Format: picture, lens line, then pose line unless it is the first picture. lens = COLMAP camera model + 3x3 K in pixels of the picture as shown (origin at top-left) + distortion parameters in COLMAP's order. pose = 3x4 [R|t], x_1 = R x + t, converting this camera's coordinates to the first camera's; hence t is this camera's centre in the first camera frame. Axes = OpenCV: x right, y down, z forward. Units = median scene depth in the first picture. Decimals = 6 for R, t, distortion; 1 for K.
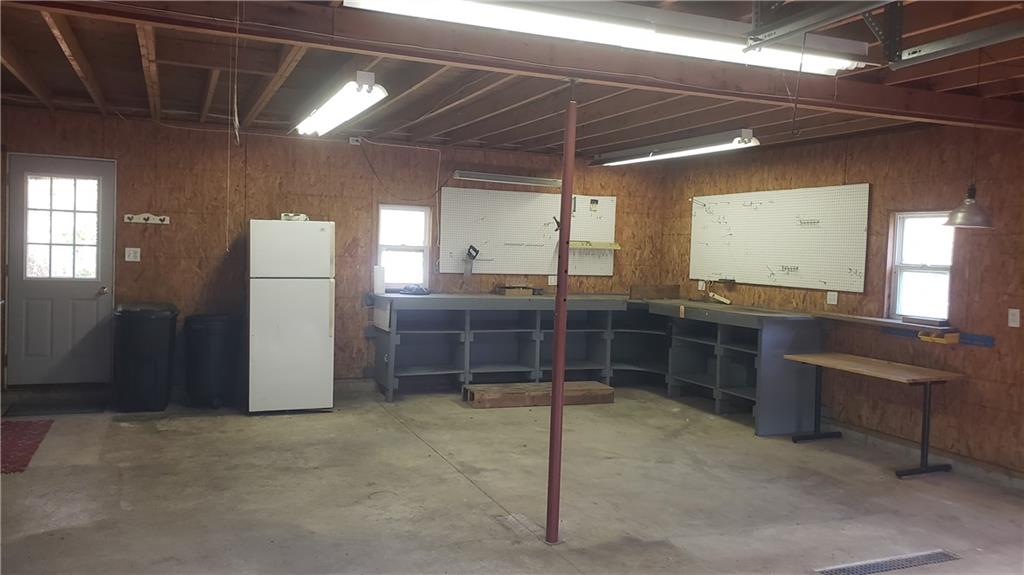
lens RADIAL K [[802.6, 0, 510.8], [0, 802.6, 269.0], [0, 0, 1]] dist [0.075197, 0.000530]
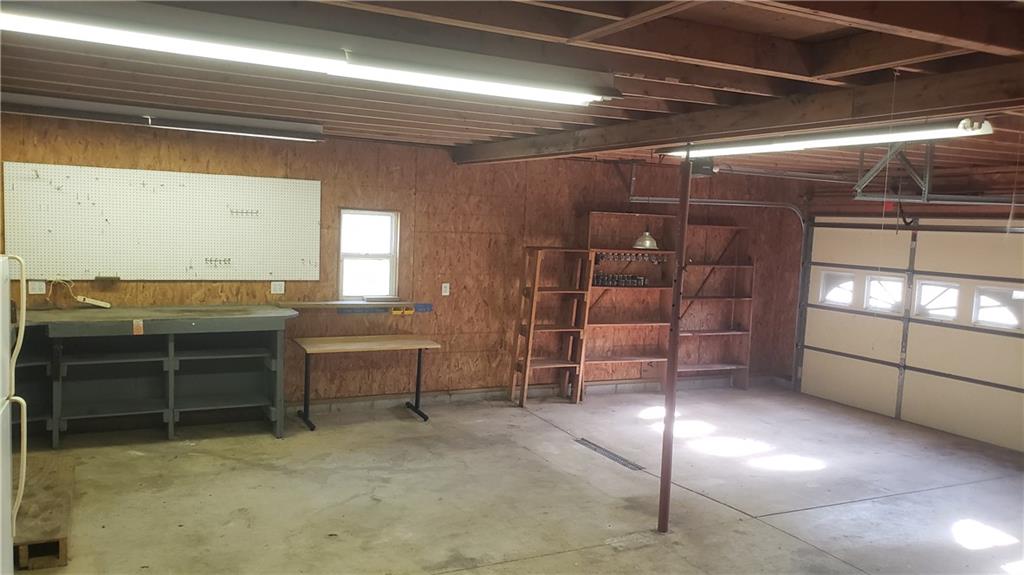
lens RADIAL K [[778.8, 0, 512.0], [0, 778.8, 287.5], [0, 0, 1]] dist [0.012163, 0.001966]
pose [[-0.067826, -0.122018, 0.990208, -0.696772], [-0.016968, 0.992491, 0.121137, -0.103081], [-0.997553, -0.008585, -0.069388, 0.890465]]
